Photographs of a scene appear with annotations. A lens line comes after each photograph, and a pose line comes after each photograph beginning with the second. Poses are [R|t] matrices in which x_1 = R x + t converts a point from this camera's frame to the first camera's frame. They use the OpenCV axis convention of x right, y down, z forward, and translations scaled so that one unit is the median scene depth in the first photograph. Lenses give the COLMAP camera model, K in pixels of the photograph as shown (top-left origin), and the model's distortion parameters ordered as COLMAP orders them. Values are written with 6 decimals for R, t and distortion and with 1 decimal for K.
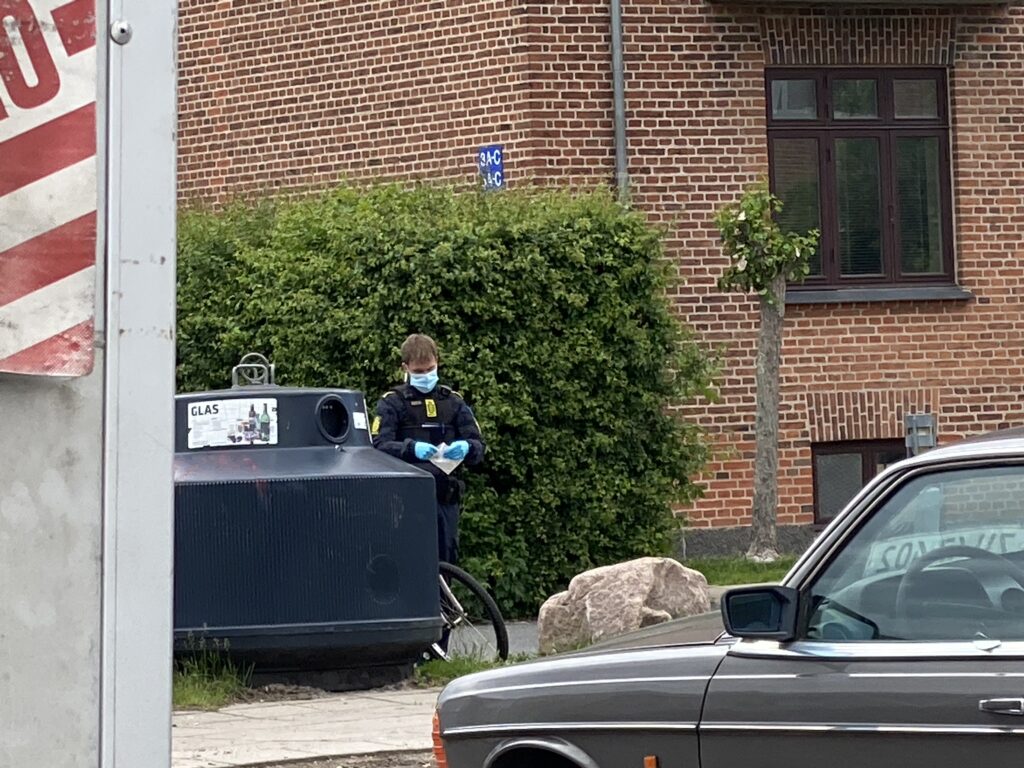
lens RADIAL K [[5332.7, 0, 511.7], [0, 5332.7, 383.1], [0, 0, 1]] dist [0.301785, 0.000000]
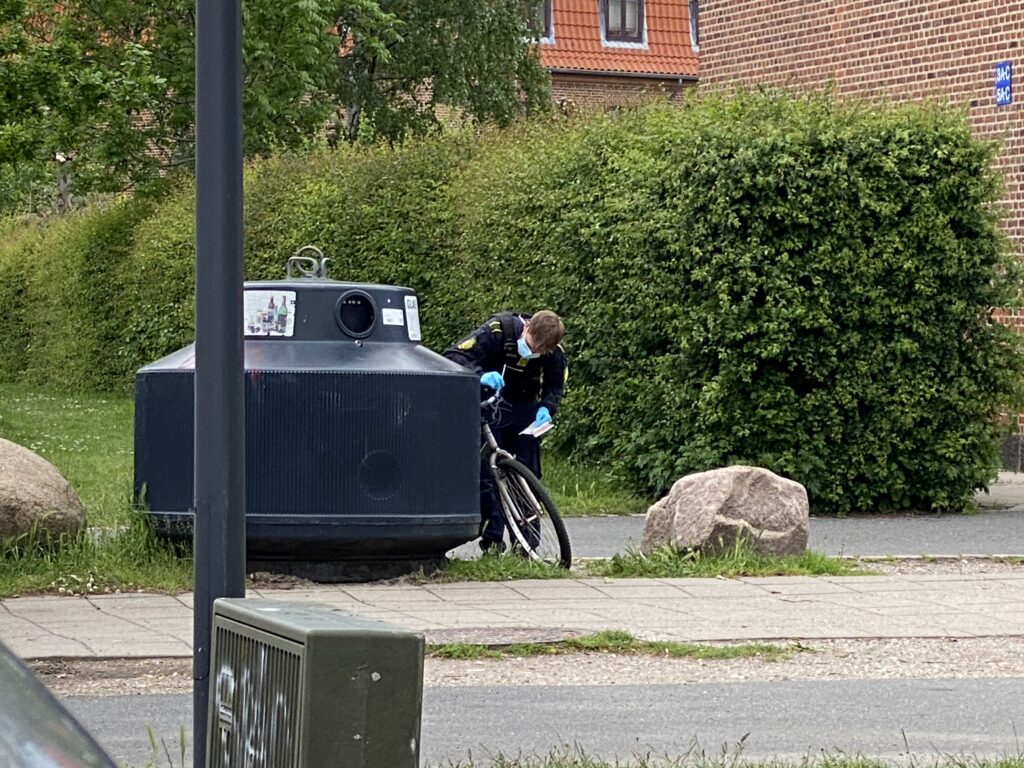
lens RADIAL K [[4292.2, 0, 512.3], [0, 4292.2, 384.8], [0, 0, 1]] dist [0.062946, 0.000000]
pose [[0.951228, 0.048785, -0.304606, 0.198433], [-0.039947, 0.998582, 0.035183, -0.007937], [0.305890, -0.021299, 0.951828, 0.189458]]
